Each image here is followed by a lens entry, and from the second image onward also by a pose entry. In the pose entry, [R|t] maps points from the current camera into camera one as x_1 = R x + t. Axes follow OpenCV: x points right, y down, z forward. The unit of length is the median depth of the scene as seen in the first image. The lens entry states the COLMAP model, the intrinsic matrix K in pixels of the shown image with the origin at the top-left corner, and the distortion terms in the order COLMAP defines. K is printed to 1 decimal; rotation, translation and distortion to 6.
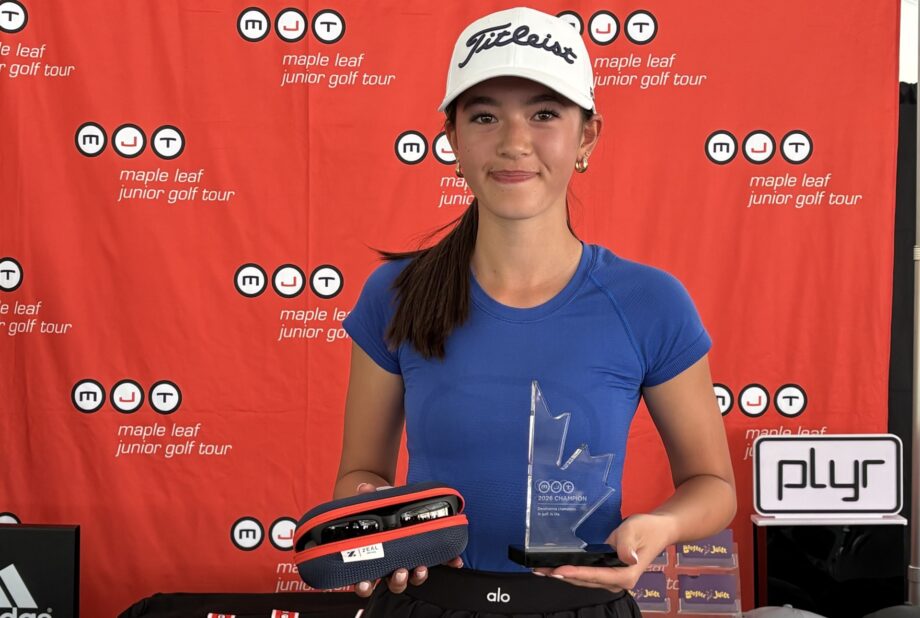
lens RADIAL K [[1299.7, 0, 460.9], [0, 1299.7, 319.8], [0, 0, 1]] dist [0.026355, 0.000000]
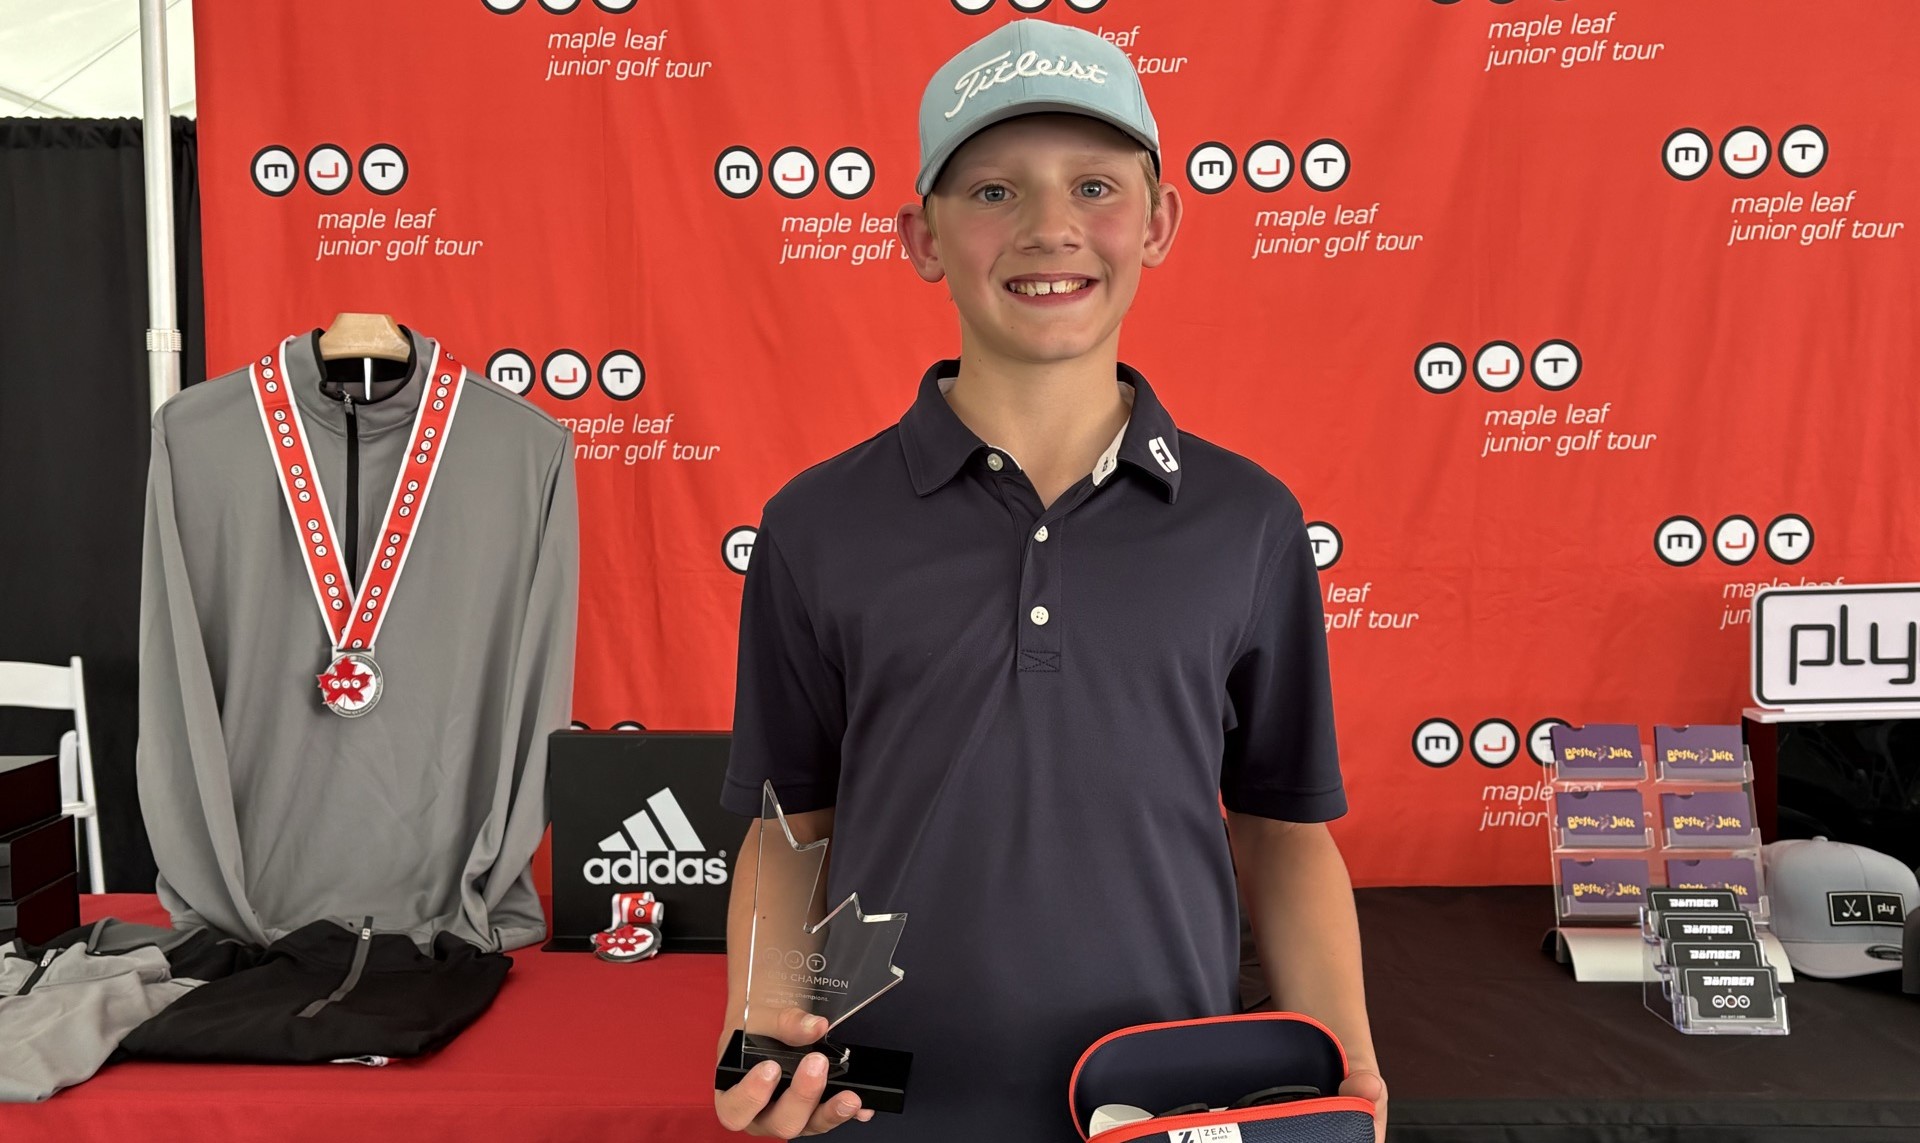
lens RADIAL K [[1794.1, 0, 942.0], [0, 1794.1, 611.2], [0, 0, 1]] dist [0.019832, 0.000000]
pose [[0.998483, -0.017080, -0.052353, -0.132463], [0.020049, 0.998189, 0.056716, 0.038677], [0.051290, -0.057679, 0.997017, 0.062678]]
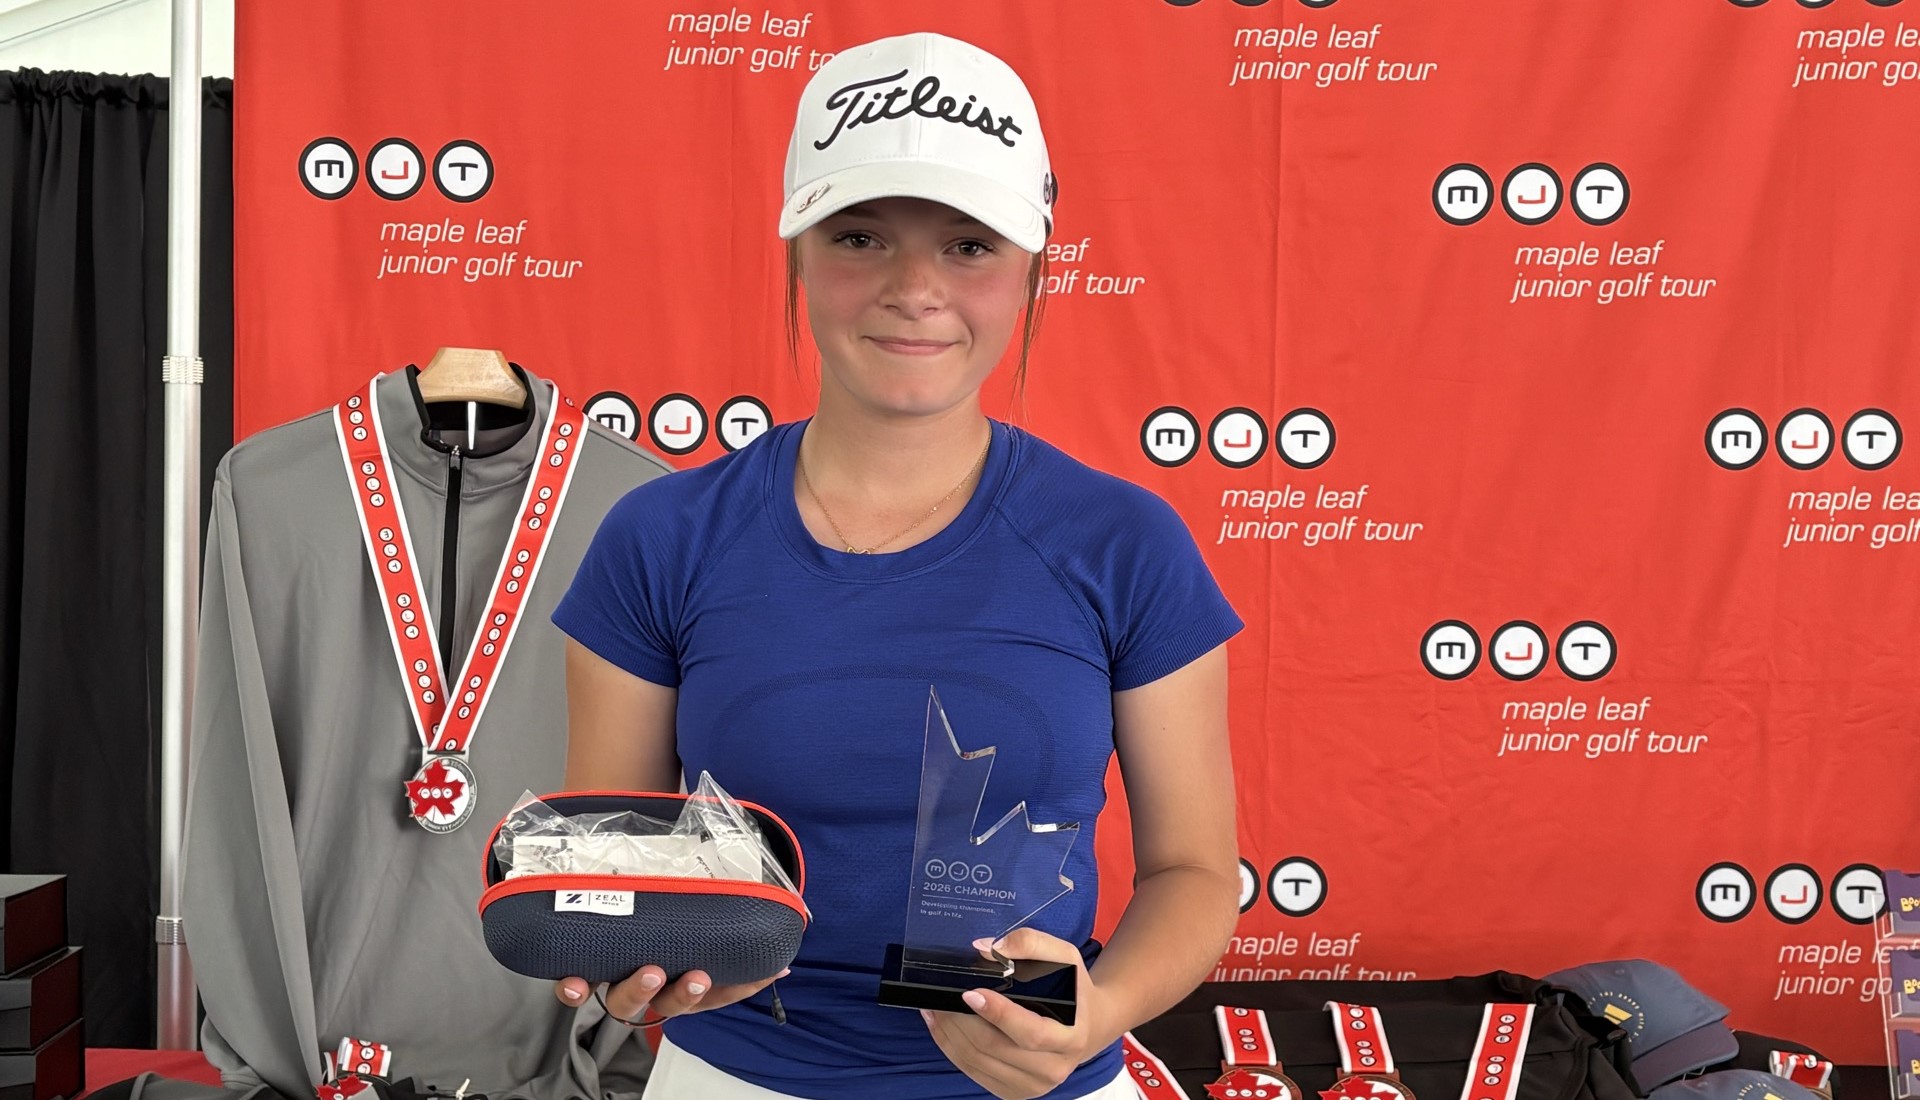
lens RADIAL K [[2349.7, 0, 916.6], [0, 2349.7, 654.9], [0, 0, 1]] dist [0.054982, 0.000000]
pose [[0.999537, 0.002528, -0.030323, -0.241364], [-0.001586, 0.999516, 0.031057, 0.032600], [0.030387, -0.030995, 0.999058, -0.018977]]
